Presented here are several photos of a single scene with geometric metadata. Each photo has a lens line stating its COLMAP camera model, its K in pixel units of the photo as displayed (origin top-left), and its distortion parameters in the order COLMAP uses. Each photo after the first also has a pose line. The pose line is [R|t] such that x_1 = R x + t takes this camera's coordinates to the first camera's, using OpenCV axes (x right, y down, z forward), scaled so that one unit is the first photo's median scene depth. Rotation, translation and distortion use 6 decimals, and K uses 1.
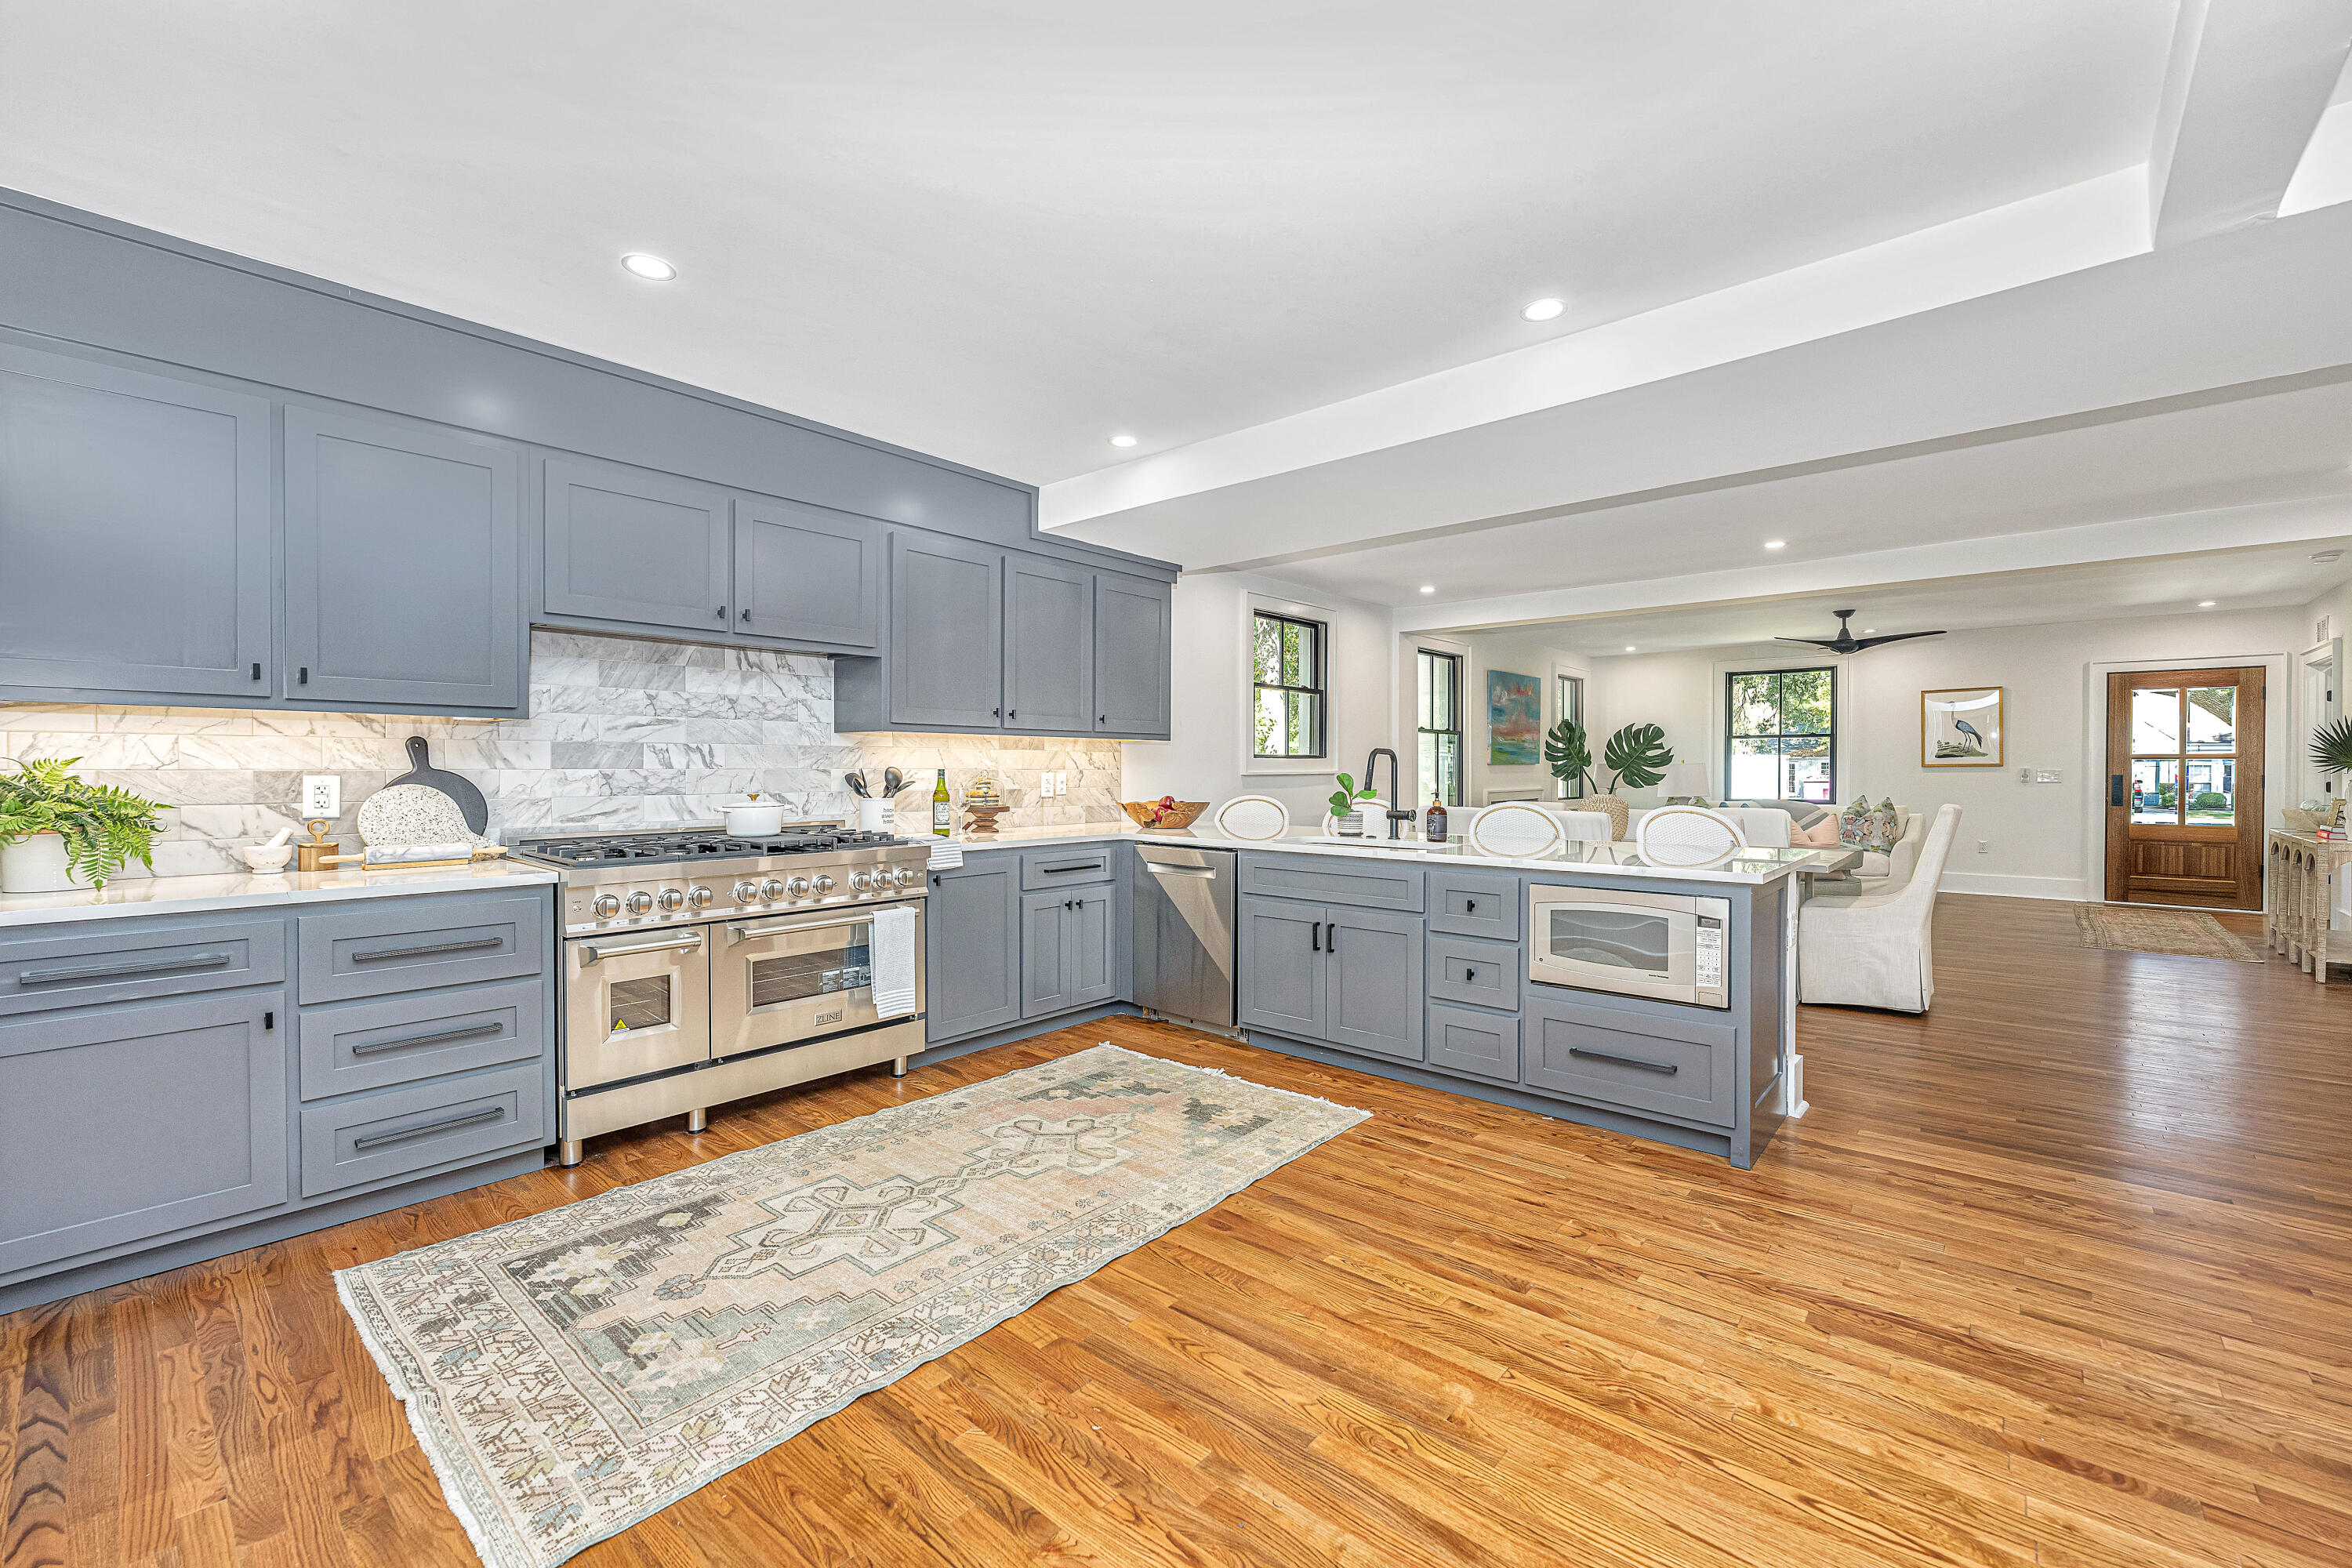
lens RADIAL K [[952.0, 0, 1203.1], [0, 952.0, 772.7], [0, 0, 1]] dist [-0.003460, 0.000005]
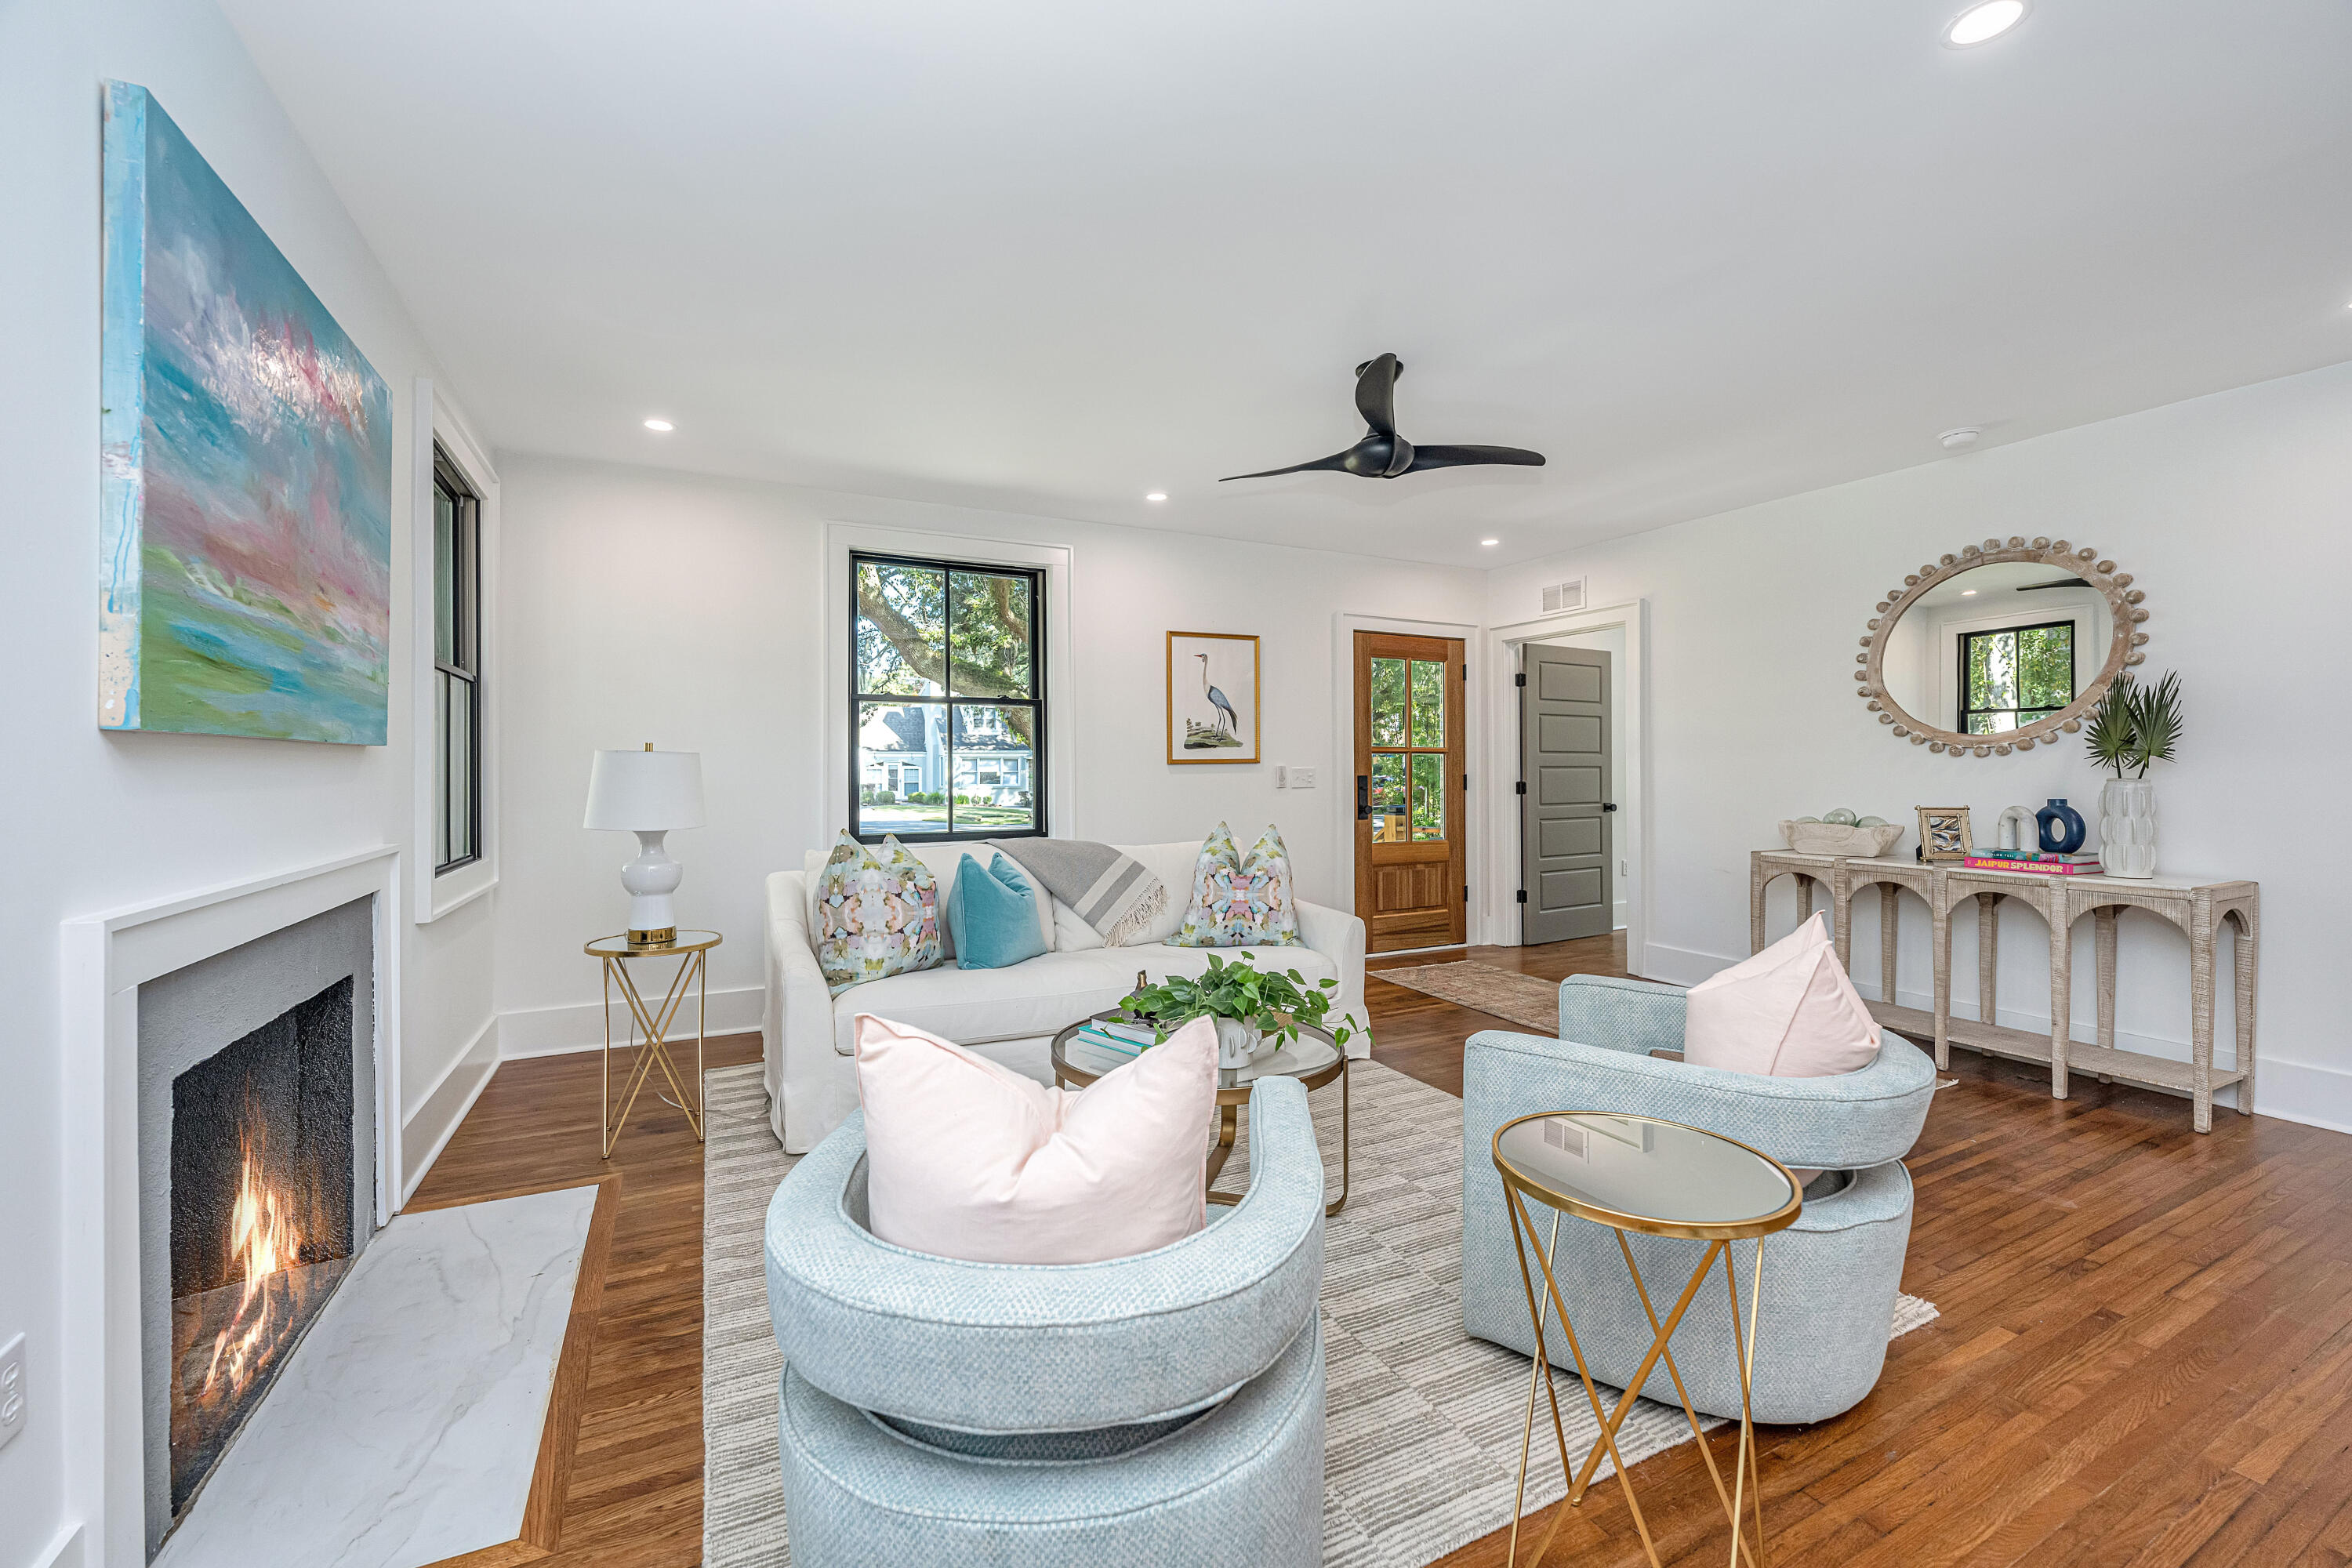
lens RADIAL K [[952.0, 0, 1154.4], [0, 952.0, 743.5], [0, 0, 1]] dist [-0.003460, 0.000005]
pose [[0.391011, 0.023813, 0.920078, 0.541742], [0.008926, 0.999520, -0.029663, -0.003820], [-0.920343, 0.019811, 0.390611, 1.848858]]
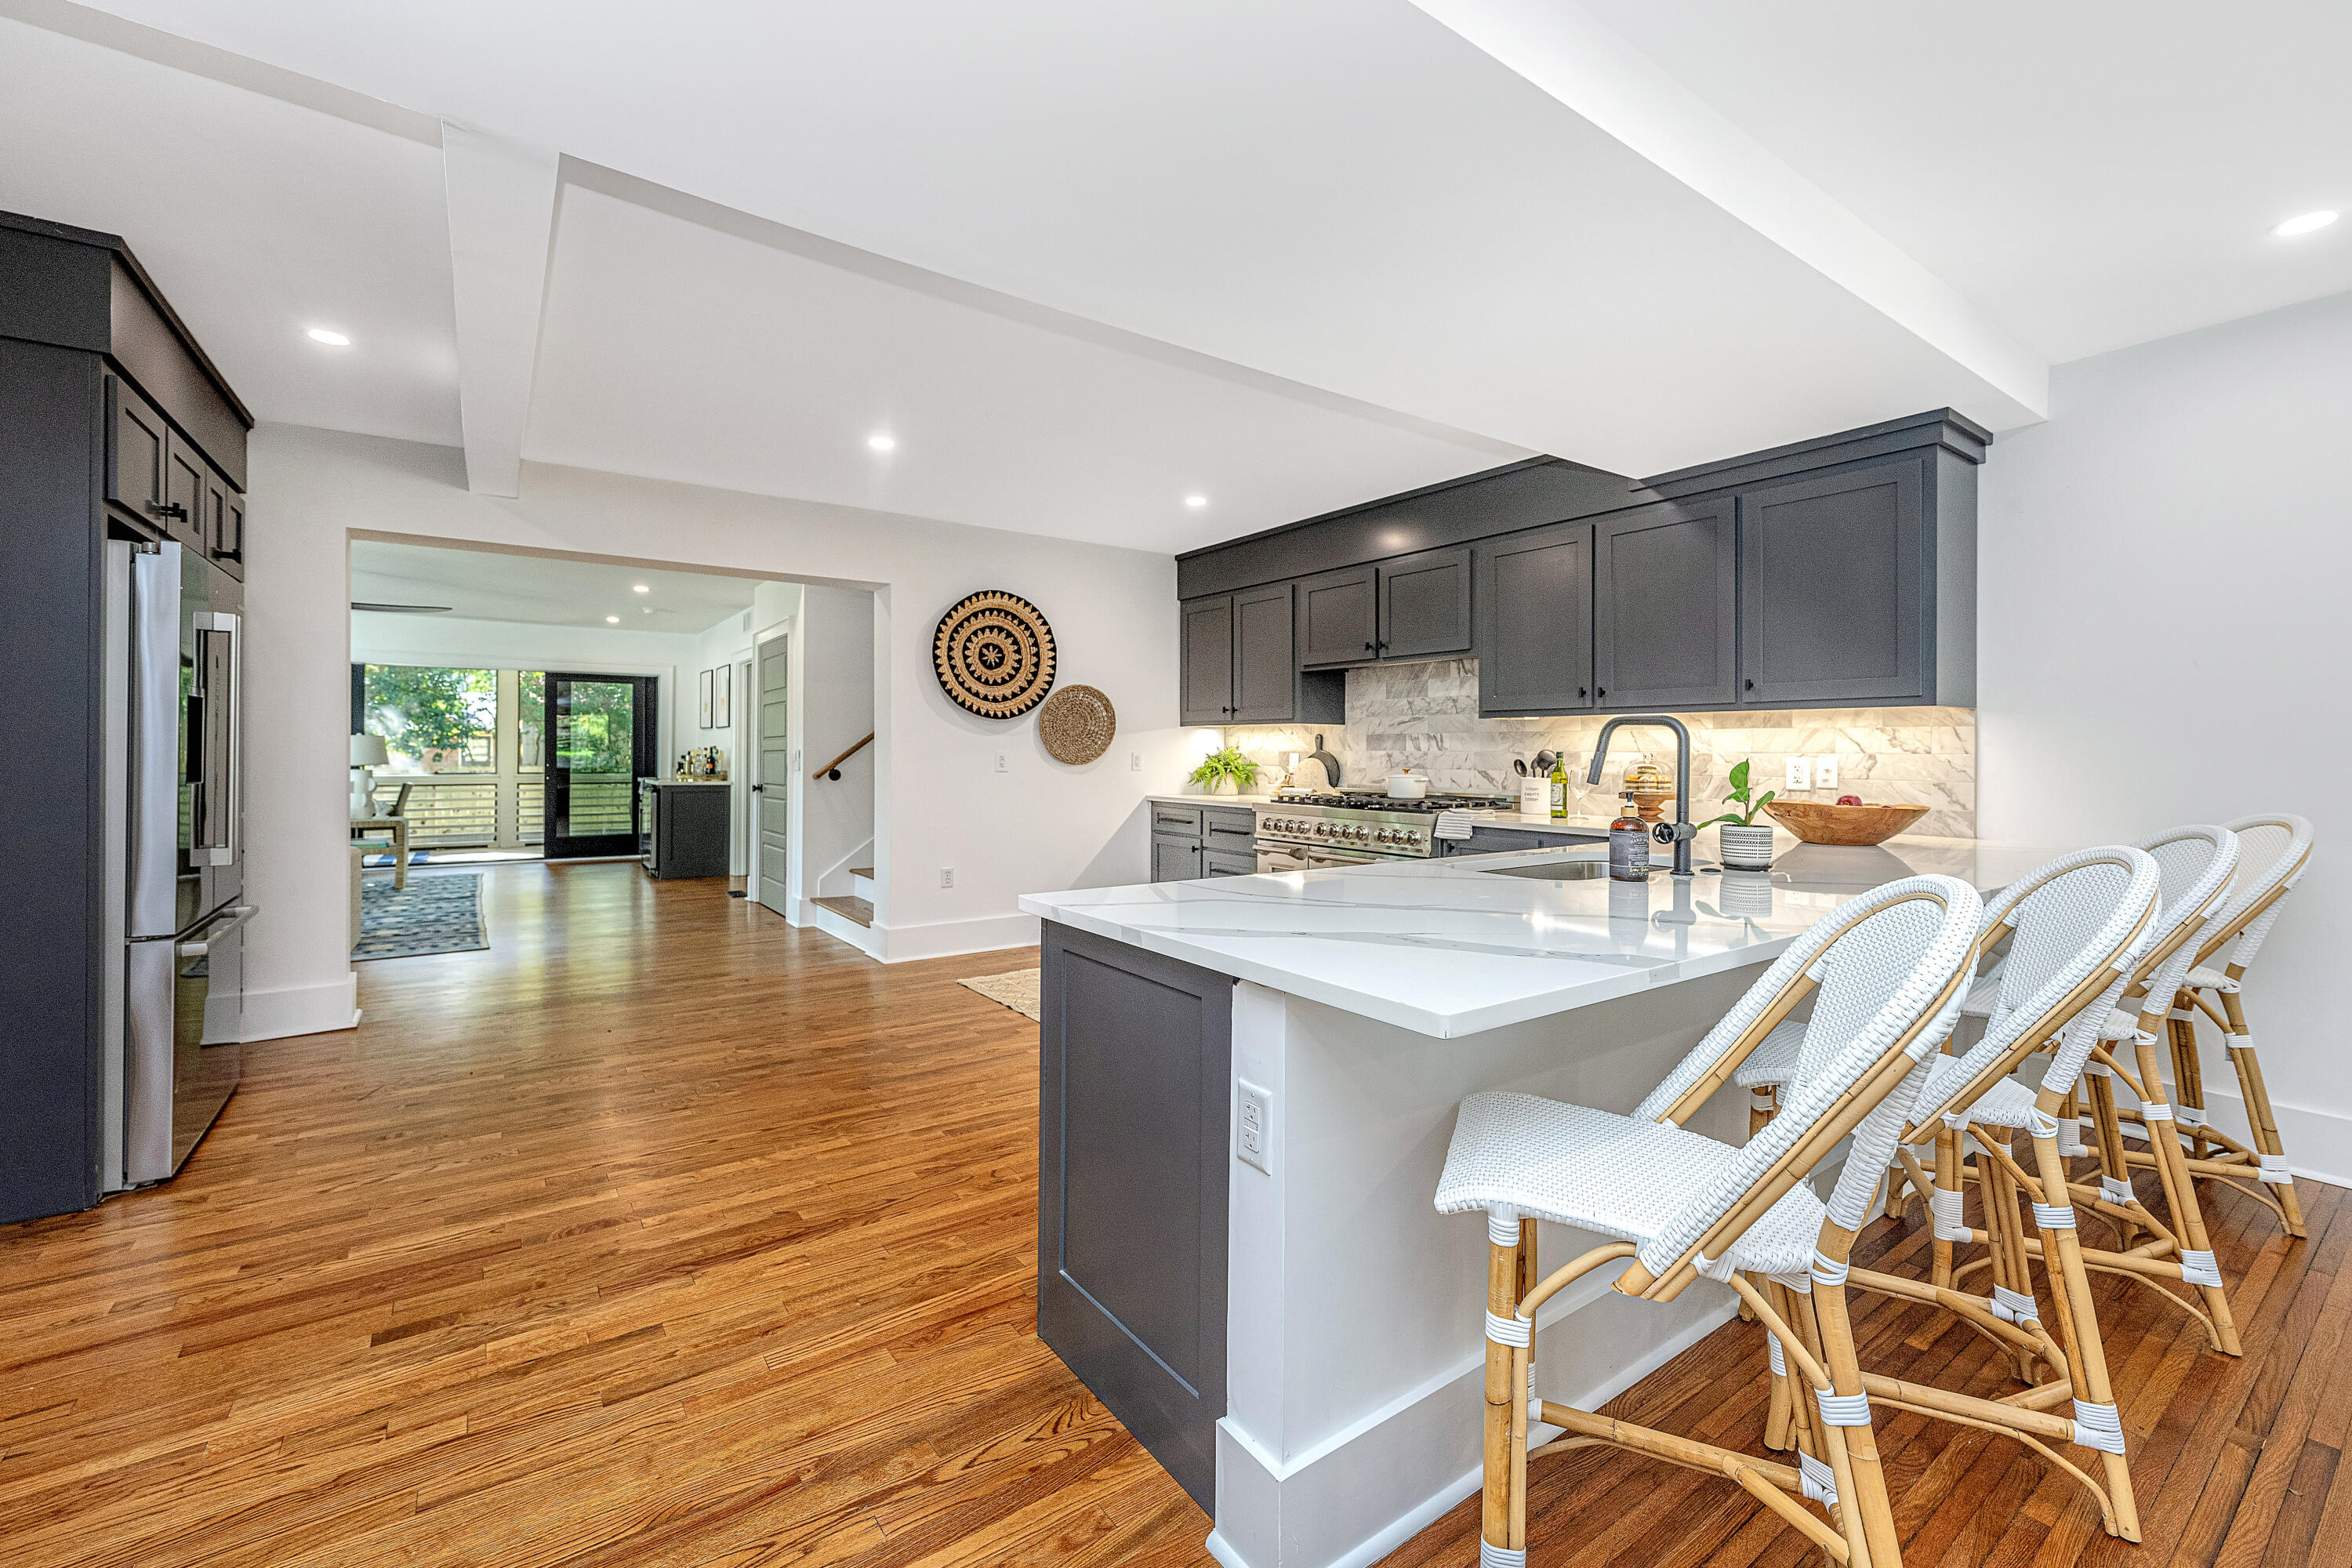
lens RADIAL K [[952.0, 0, 1164.4], [0, 952.0, 754.3], [0, 0, 1]] dist [-0.003460, 0.000005]
pose [[-0.236621, -0.000769, -0.971602, 0.880488], [-0.012755, 0.999916, 0.002315, 0.002403], [0.971518, 0.012941, -0.236611, 0.902934]]
